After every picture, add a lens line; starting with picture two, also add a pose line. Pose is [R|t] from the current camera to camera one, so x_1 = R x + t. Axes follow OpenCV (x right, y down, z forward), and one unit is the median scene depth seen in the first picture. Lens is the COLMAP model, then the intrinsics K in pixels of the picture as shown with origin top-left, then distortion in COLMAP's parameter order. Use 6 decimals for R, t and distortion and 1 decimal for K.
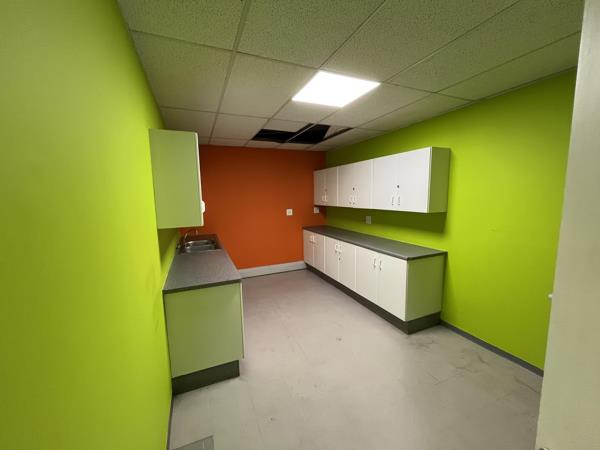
lens RADIAL K [[242.9, 0, 299.3], [0, 242.9, 224.4], [0, 0, 1]] dist [0.004338, -0.000172]
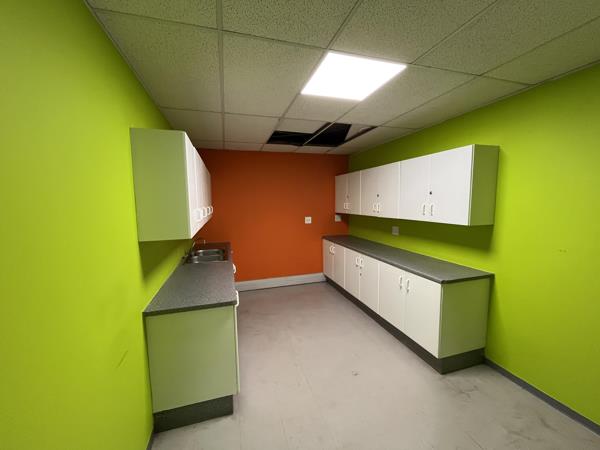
lens RADIAL K [[242.9, 0, 300.2], [0, 242.9, 225.2], [0, 0, 1]] dist [0.004338, -0.000172]
pose [[0.993549, 0.015722, -0.112307, 0.061697], [-0.017979, 0.999656, -0.019119, -0.023413], [0.111968, 0.021015, 0.993490, 0.131533]]
